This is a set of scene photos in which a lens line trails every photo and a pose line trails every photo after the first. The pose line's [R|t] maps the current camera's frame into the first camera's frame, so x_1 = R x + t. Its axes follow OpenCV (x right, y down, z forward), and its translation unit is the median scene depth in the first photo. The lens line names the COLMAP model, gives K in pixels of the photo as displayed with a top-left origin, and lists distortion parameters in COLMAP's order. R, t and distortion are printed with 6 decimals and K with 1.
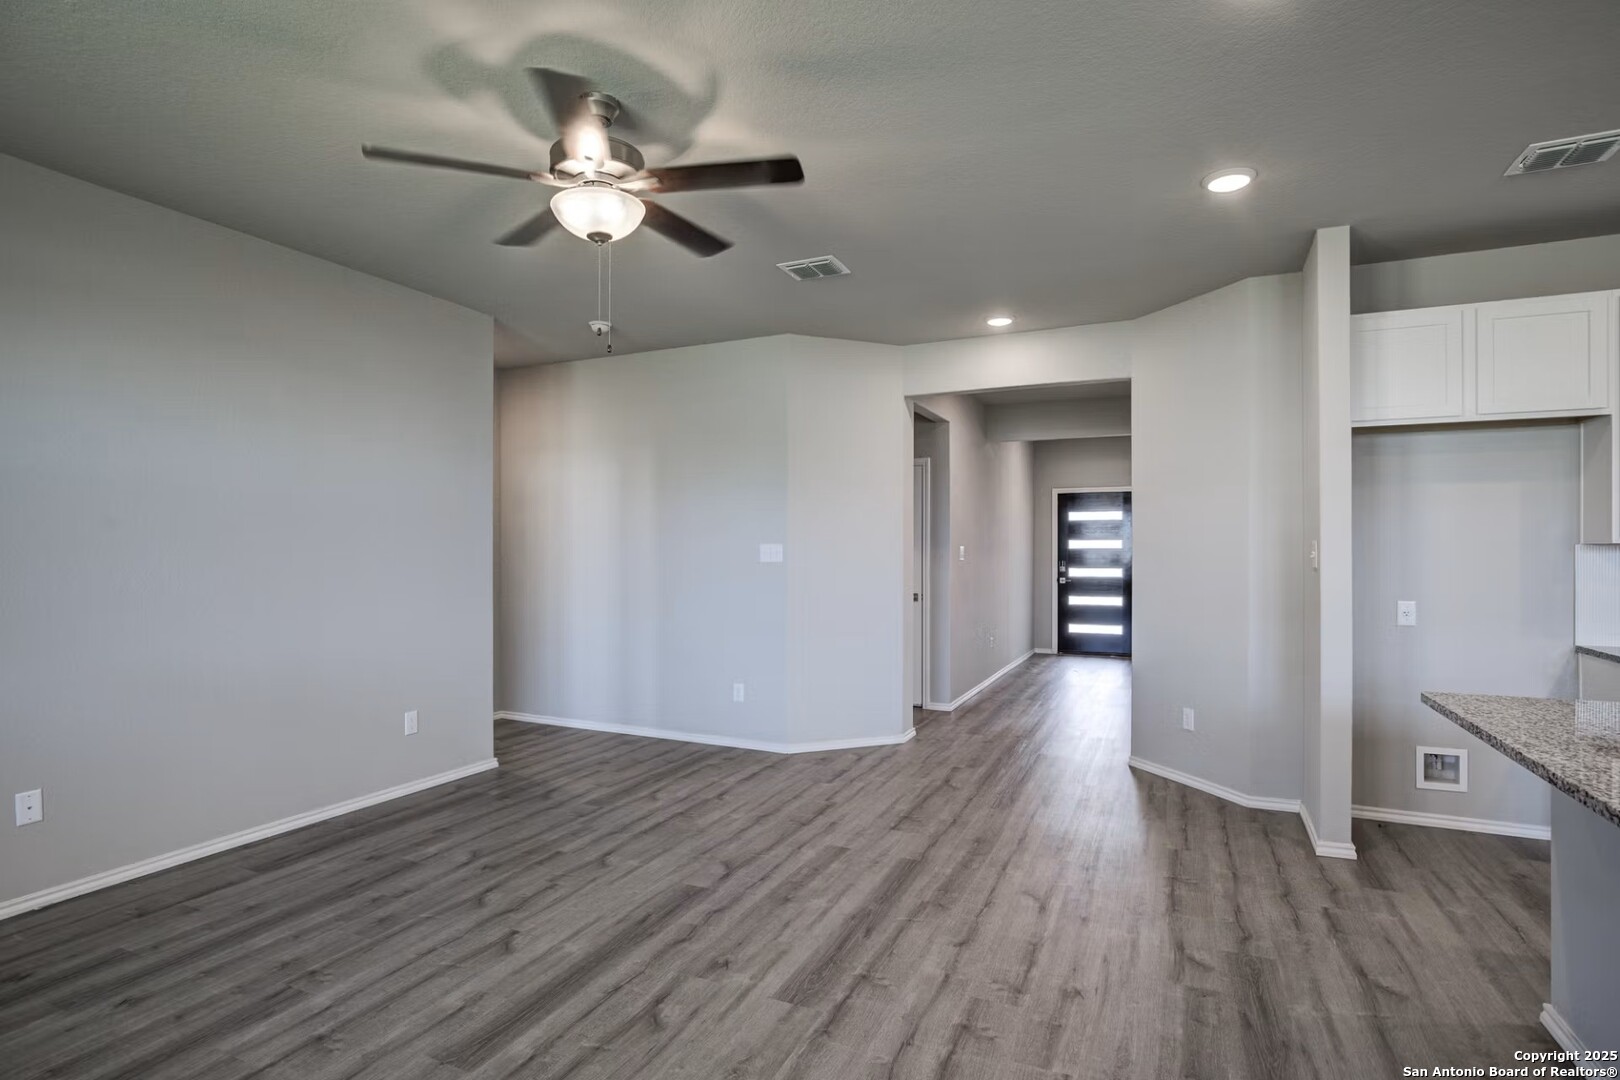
lens RADIAL K [[802.6, 0, 817.4], [0, 802.6, 549.1], [0, 0, 1]] dist [-0.028802, 0.006276]
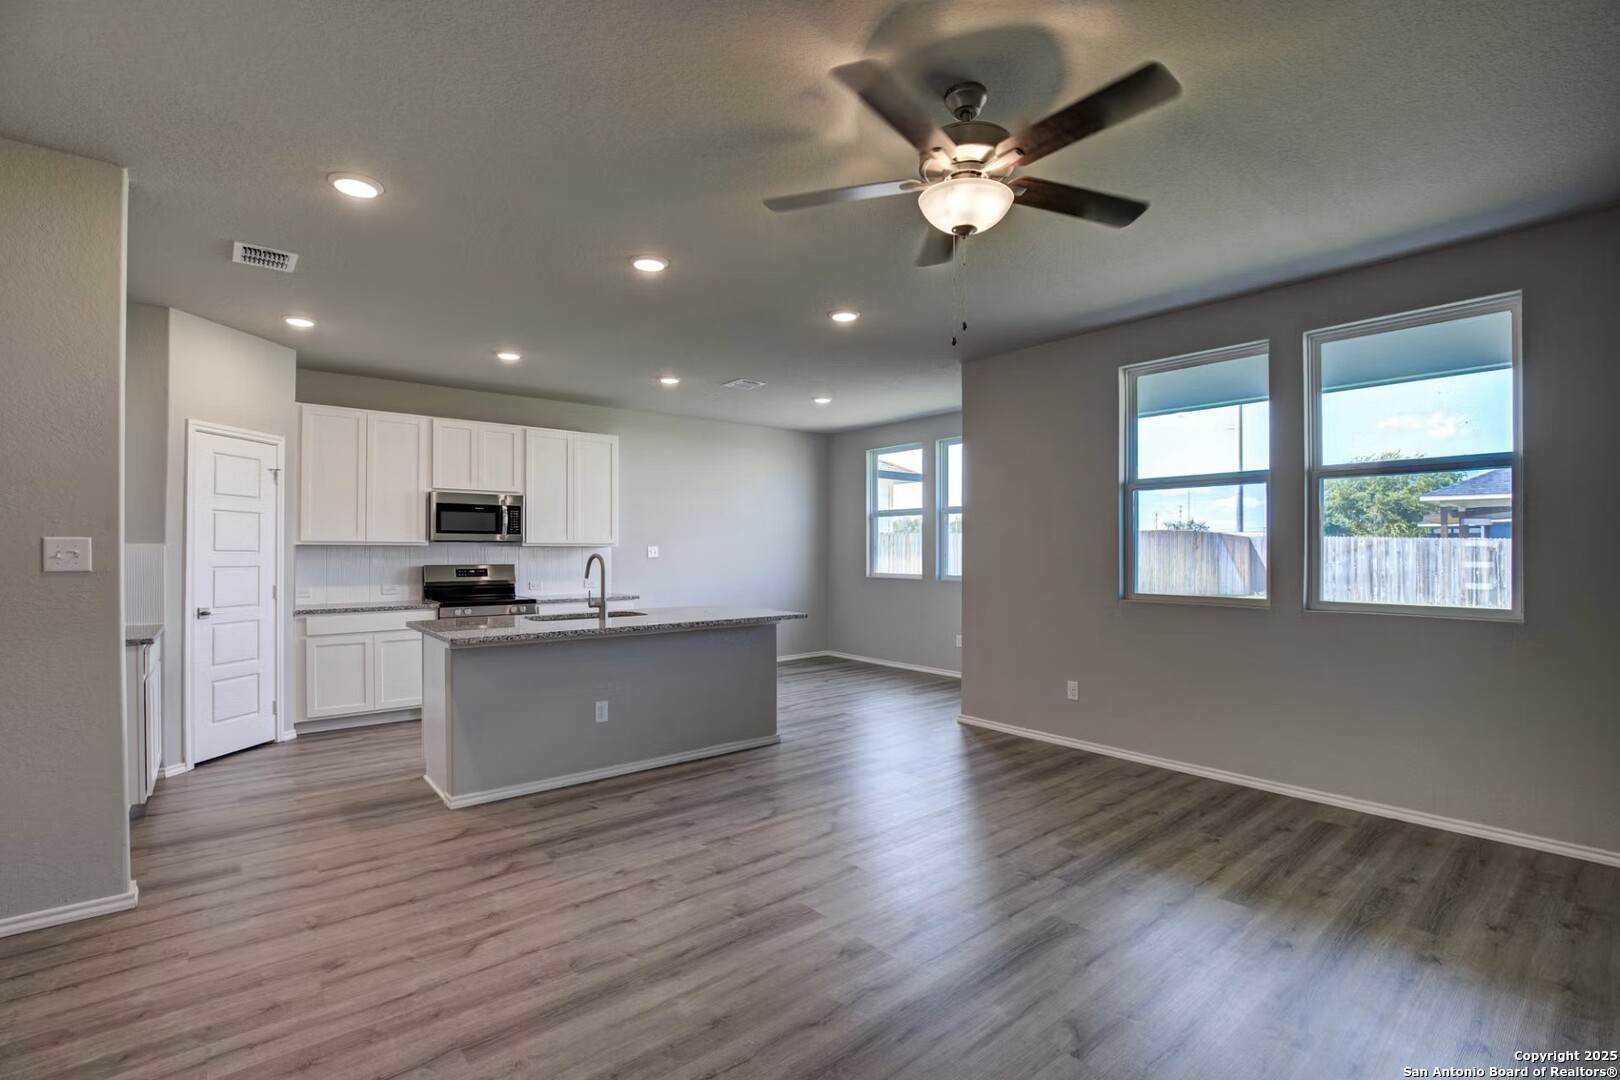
lens RADIAL K [[739.1, 0, 817.0], [0, 739.1, 547.5], [0, 0, 1]] dist [-0.037118, 0.006961]
pose [[-0.902305, 0.000877, 0.431098, -0.333714], [-0.000655, 0.999994, -0.003405, 0.001097], [-0.431099, -0.003355, -0.902299, 1.266592]]
